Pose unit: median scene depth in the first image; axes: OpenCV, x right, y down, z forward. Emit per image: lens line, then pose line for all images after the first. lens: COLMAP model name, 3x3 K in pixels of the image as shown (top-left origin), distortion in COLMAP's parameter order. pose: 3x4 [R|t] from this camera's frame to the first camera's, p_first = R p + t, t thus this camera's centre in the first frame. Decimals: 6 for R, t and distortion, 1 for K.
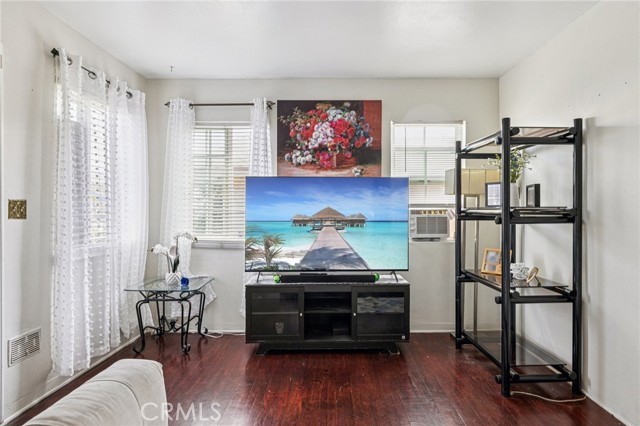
lens RADIAL K [[365.5, 0, 328.6], [0, 365.5, 209.2], [0, 0, 1]] dist [0.000648, 0.000166]
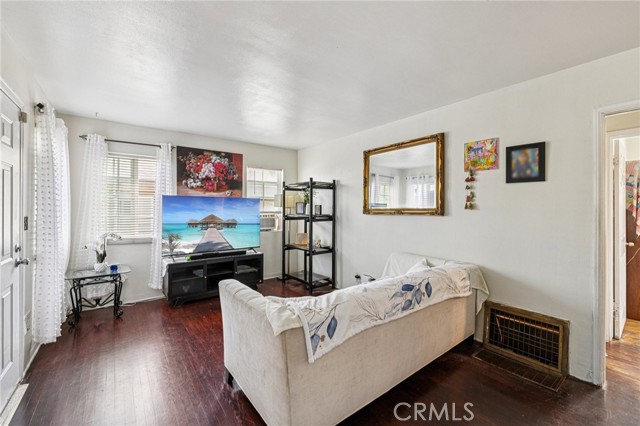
lens RADIAL K [[267.7, 0, 322.8], [0, 267.7, 208.8], [0, 0, 1]] dist [0.000637, 0.000107]
pose [[0.792496, 0.000943, 0.609877, -0.365319], [-0.002773, 0.999994, 0.002057, -0.035254], [-0.609871, -0.003321, 0.792494, -0.302875]]
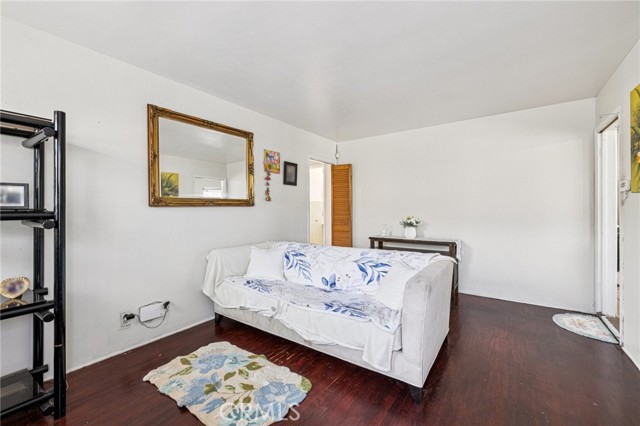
lens RADIAL K [[264.4, 0, 330.5], [0, 264.4, 208.3], [0, 0, 1]] dist [0.000005, 0.000005]
pose [[-0.824506, 0.001734, 0.565850, -0.314695], [0.003717, 0.999990, 0.002352, -0.005012], [-0.565840, 0.004042, -0.824505, 0.818510]]
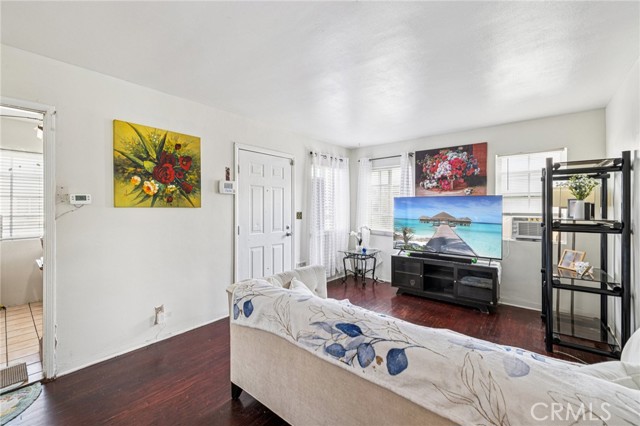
lens RADIAL K [[266.1, 0, 314.3], [0, 266.1, 208.4], [0, 0, 1]] dist [0.000602, 0.000009]
pose [[0.764762, 0.004202, -0.644299, 0.321058], [-0.001982, 0.999989, 0.004169, -0.036963], [0.644310, -0.001911, 0.764762, -0.278034]]
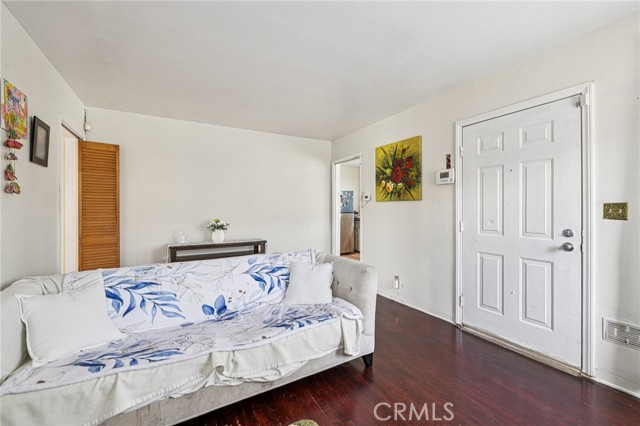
lens RADIAL K [[266.1, 0, 314.3], [0, 266.1, 208.4], [0, 0, 1]] dist [0.000602, 0.000009]
pose [[-0.869382, -0.002403, -0.494135, 0.259795], [-0.000106, 0.999989, -0.004676, -0.001739], [0.494141, -0.004013, -0.869373, 0.792752]]
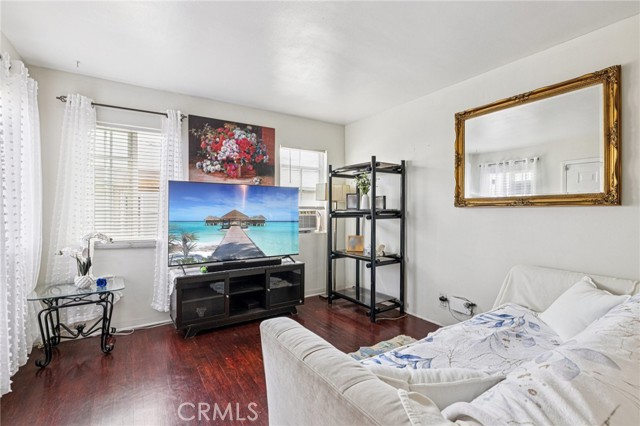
lens RADIAL K [[298.9, 0, 327.2], [0, 298.9, 211.6], [0, 0, 1]] dist [-0.001300, -0.000104]
pose [[0.835373, -0.001519, 0.549681, -0.310337], [-0.001455, 0.999987, 0.004976, -0.001033], [-0.549681, -0.004957, 0.835360, -0.015478]]
